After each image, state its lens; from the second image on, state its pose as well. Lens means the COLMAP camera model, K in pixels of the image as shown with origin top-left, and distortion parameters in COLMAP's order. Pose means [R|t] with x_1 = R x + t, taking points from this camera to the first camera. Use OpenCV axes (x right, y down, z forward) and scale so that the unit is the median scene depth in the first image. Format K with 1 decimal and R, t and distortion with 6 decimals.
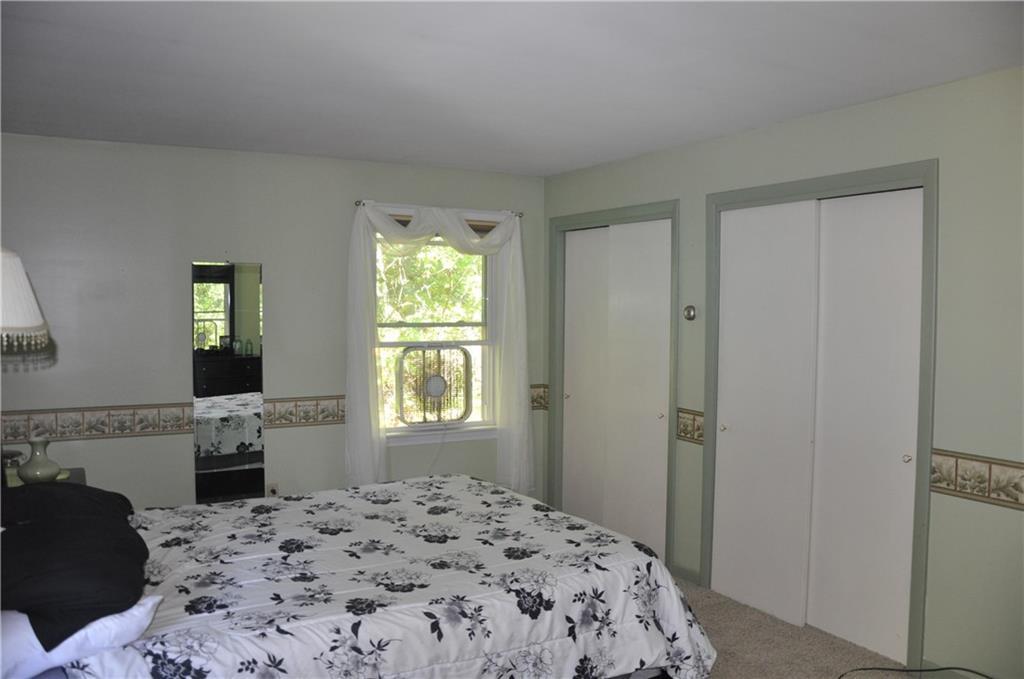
lens RADIAL K [[800.3, 0, 512.0], [0, 800.3, 339.5], [0, 0, 1]] dist [-0.169701, 0.120202]
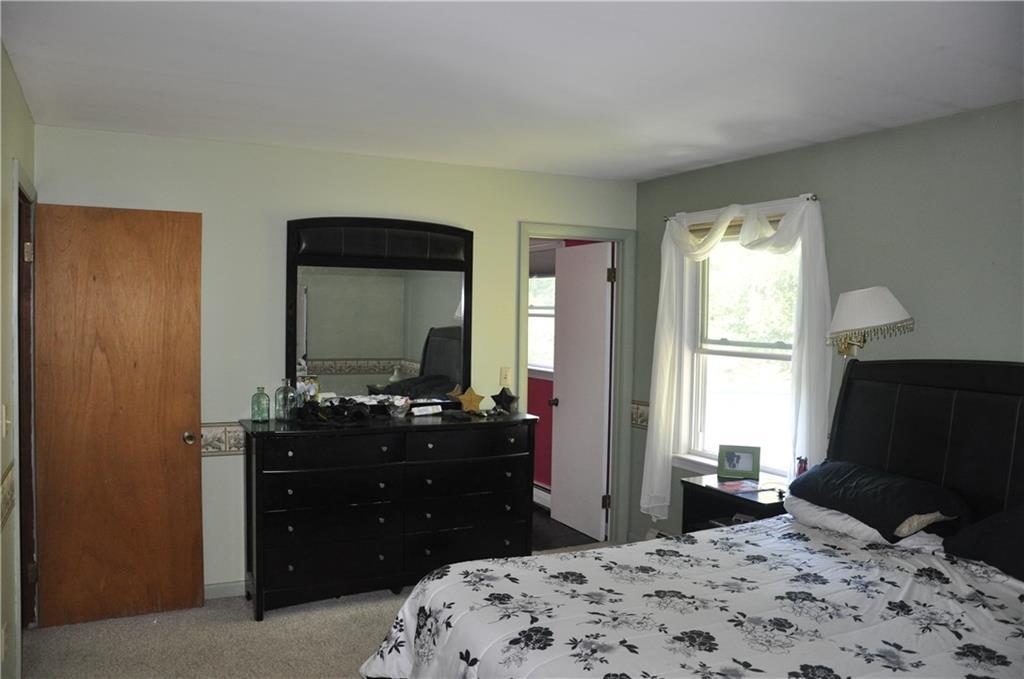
lens RADIAL K [[800.3, 0, 512.0], [0, 800.3, 339.5], [0, 0, 1]] dist [-0.169701, 0.120202]
pose [[-0.998714, -0.018896, 0.047044, 0.038995], [-0.015068, 0.996646, 0.080435, -0.088249], [-0.048406, 0.079623, -0.995649, 1.861612]]
